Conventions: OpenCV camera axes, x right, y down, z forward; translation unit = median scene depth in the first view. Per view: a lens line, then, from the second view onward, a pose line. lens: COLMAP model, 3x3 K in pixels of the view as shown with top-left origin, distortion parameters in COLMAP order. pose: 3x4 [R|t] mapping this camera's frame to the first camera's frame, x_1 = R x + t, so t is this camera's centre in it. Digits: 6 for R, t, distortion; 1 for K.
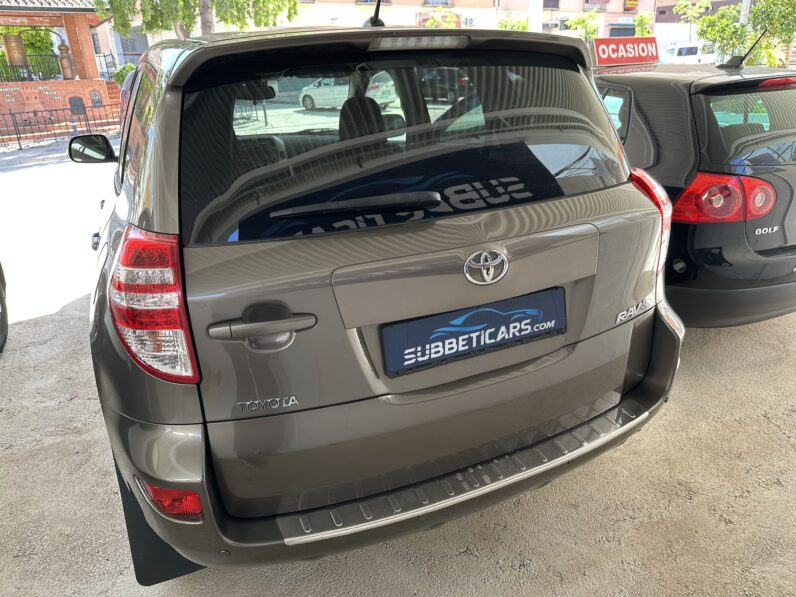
lens RADIAL K [[560.4, 0, 402.0], [0, 560.4, 297.5], [0, 0, 1]] dist [0.053856, -0.074833]
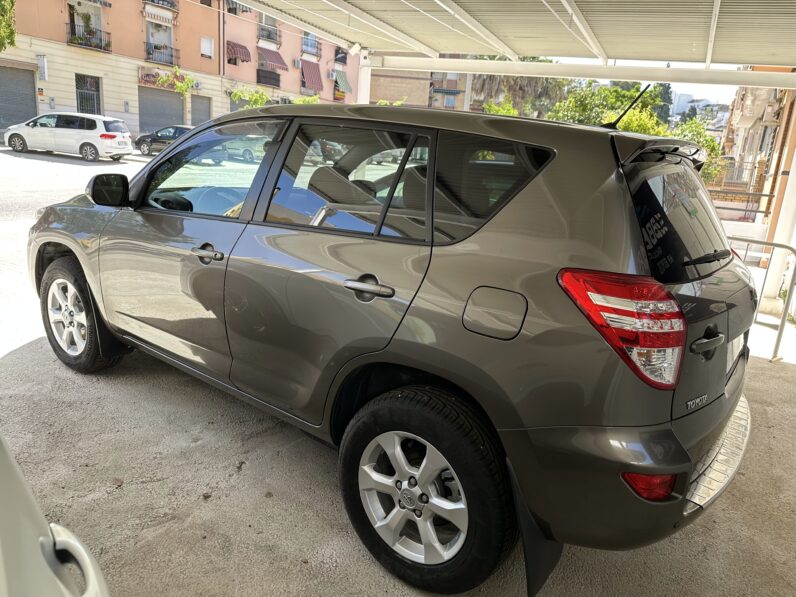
lens RADIAL K [[560.4, 0, 402.0], [0, 560.4, 297.5], [0, 0, 1]] dist [0.053856, -0.074833]
pose [[0.872323, -0.004296, 0.488910, -0.956091], [0.058666, 0.993657, -0.095943, 0.016372], [-0.485397, 0.112375, 0.867042, 0.094247]]
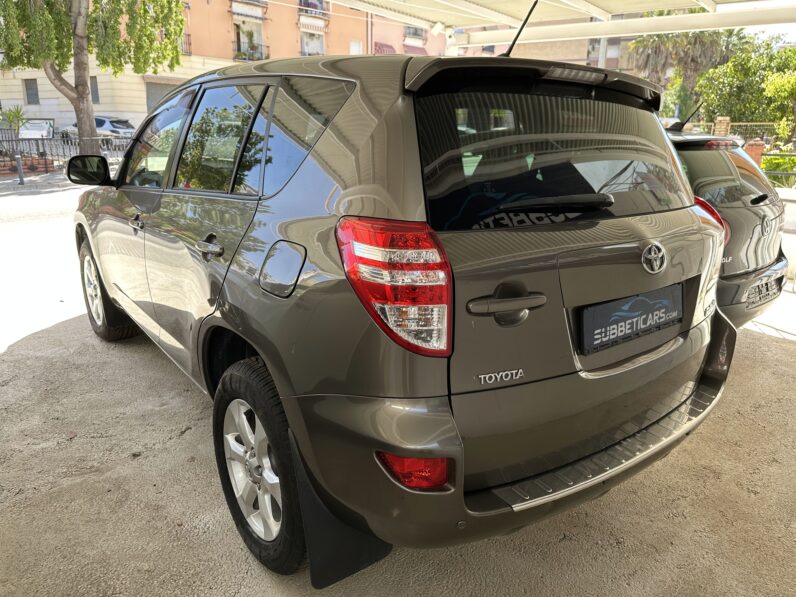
lens RADIAL K [[567.5, 0, 406.8], [0, 567.5, 299.3], [0, 0, 1]] dist [-0.010138, -0.004051]
pose [[0.971770, -0.001022, 0.235929, -0.424006], [0.023935, 0.995259, -0.094274, 0.086224], [-0.234714, 0.097259, 0.967187, -0.019298]]
